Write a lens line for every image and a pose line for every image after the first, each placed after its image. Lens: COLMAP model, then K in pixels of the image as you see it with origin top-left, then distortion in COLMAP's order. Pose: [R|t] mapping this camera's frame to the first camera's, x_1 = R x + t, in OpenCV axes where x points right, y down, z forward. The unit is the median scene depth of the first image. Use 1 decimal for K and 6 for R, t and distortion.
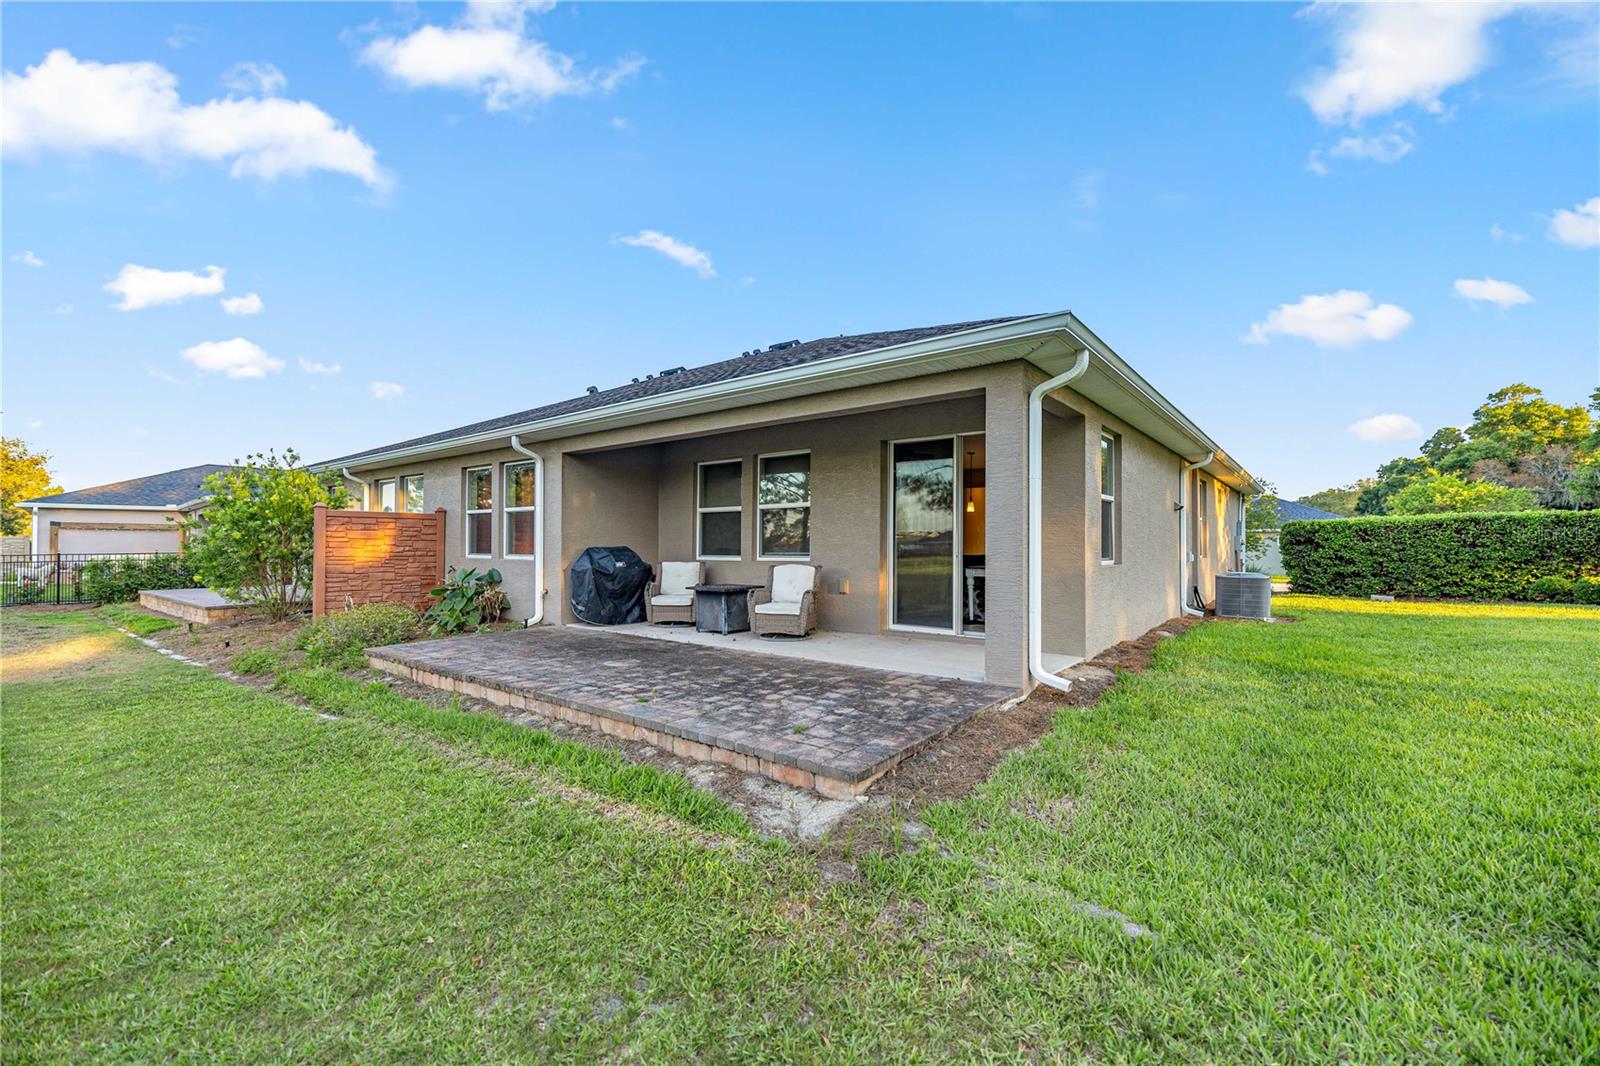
lens RADIAL K [[678.4, 0, 800.0], [0, 678.4, 533.0], [0, 0, 1]] dist [-0.000330, -0.000069]
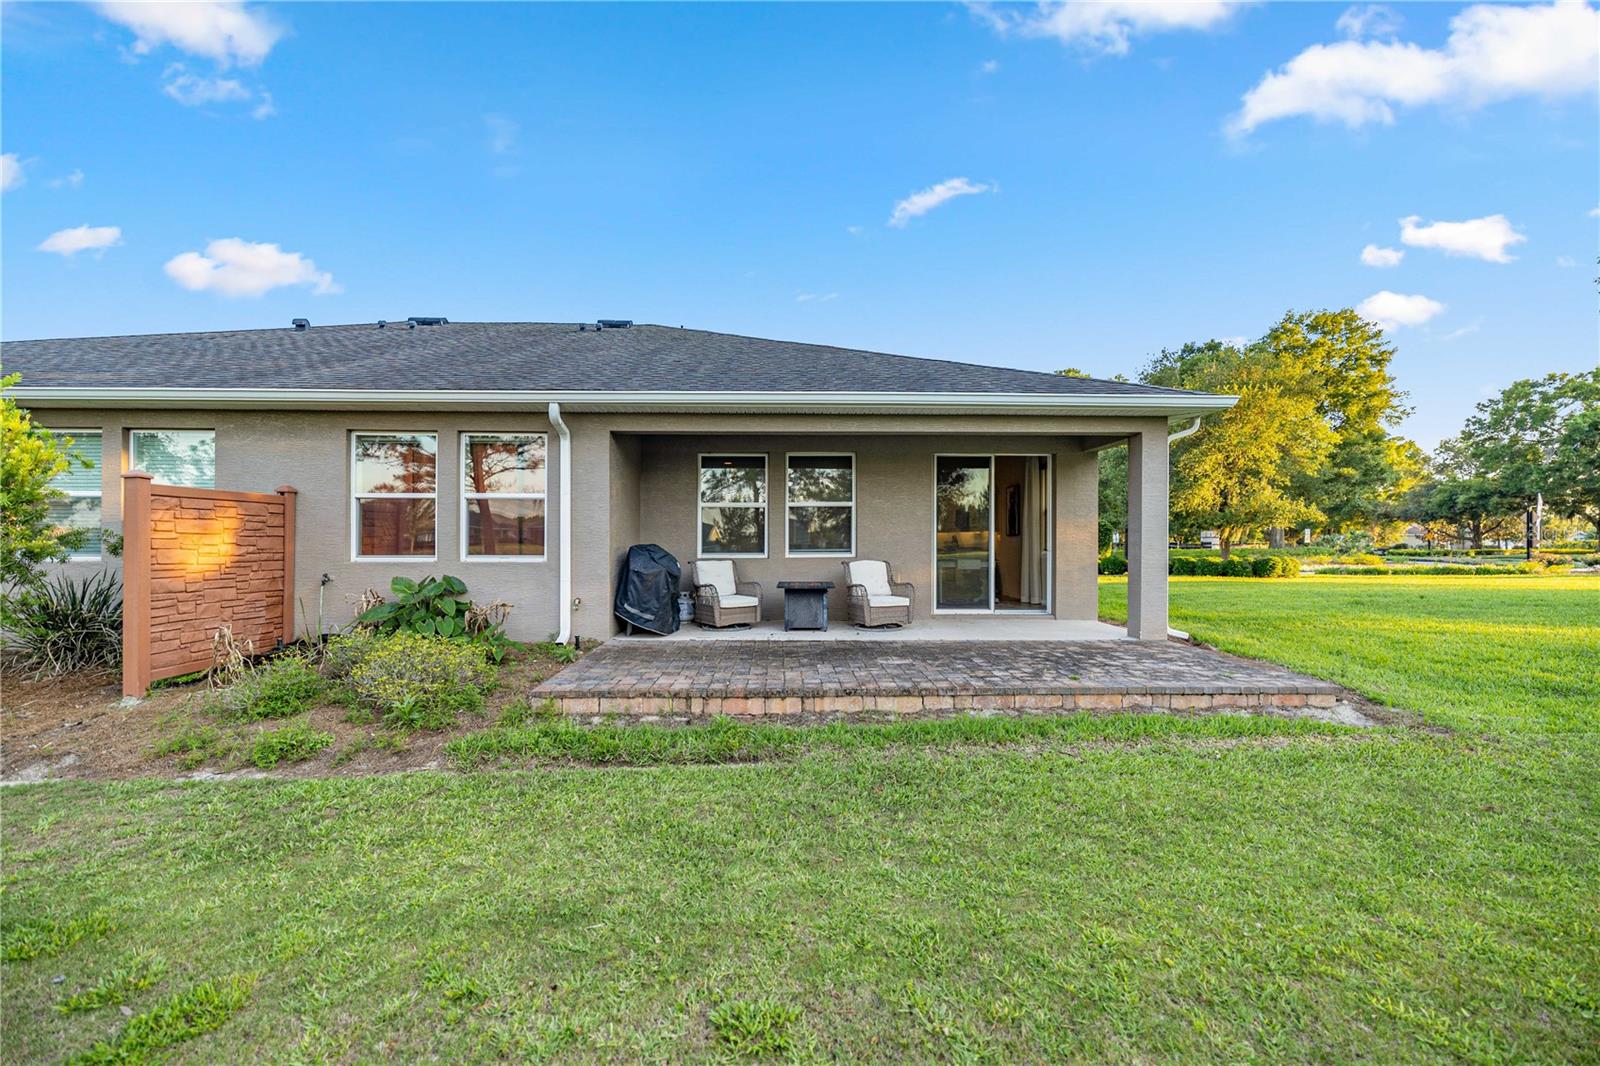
lens RADIAL K [[682.0, 0, 802.0], [0, 682.0, 539.8], [0, 0, 1]] dist [0.001202, 0.000008]
pose [[0.764899, -0.000790, 0.644149, -0.690920], [-0.011439, 0.999825, 0.014810, -0.001283], [-0.644048, -0.018697, 0.764757, 0.212708]]
